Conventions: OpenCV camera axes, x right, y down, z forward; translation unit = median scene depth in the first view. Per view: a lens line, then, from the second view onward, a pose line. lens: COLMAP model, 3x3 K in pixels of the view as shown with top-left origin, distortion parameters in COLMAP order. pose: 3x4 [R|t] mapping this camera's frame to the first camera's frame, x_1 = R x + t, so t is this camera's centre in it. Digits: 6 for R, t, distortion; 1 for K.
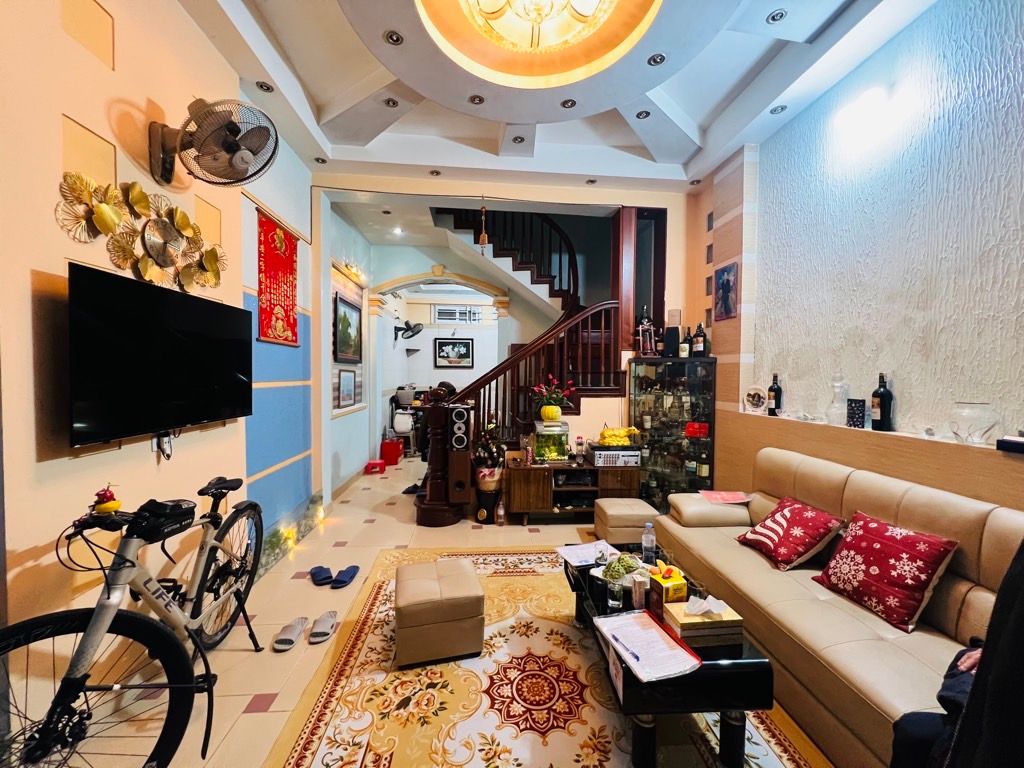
lens RADIAL K [[406.4, 0, 510.2], [0, 406.4, 384.3], [0, 0, 1]] dist [-0.002230, -0.000159]
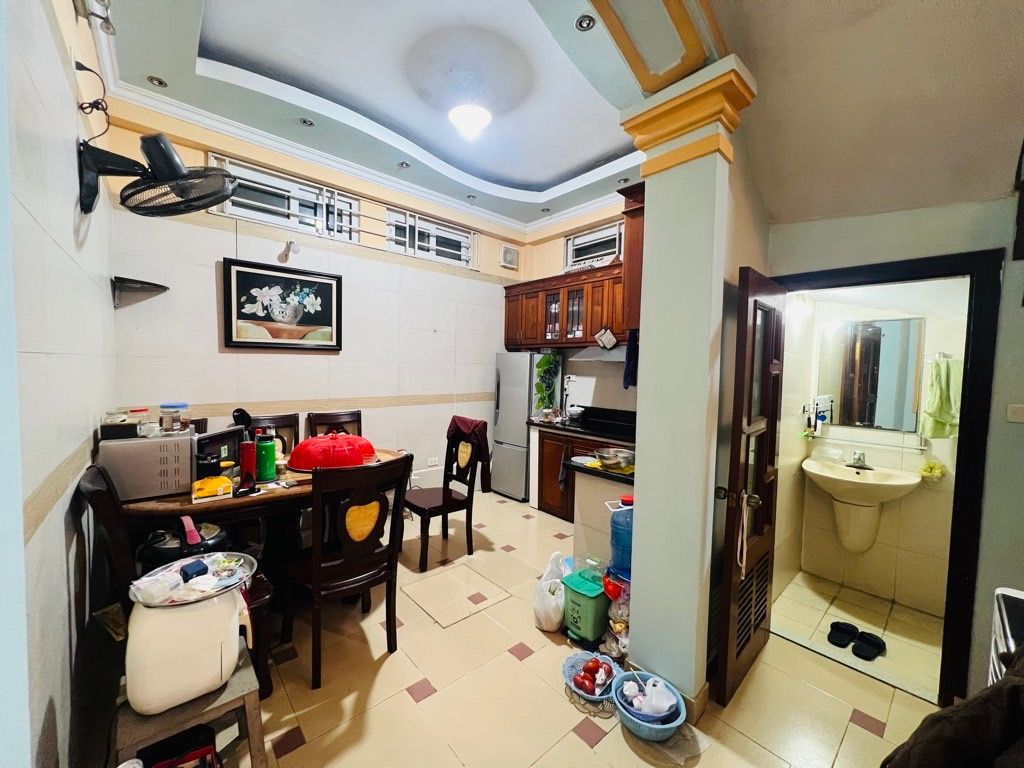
lens RADIAL K [[406.4, 0, 510.8], [0, 406.4, 380.3], [0, 0, 1]] dist [-0.002230, -0.000159]
pose [[0.807968, -0.014380, 0.589051, -0.192275], [0.002068, 0.999765, 0.021569, -0.020377], [-0.589223, -0.016209, 0.807808, 0.587408]]
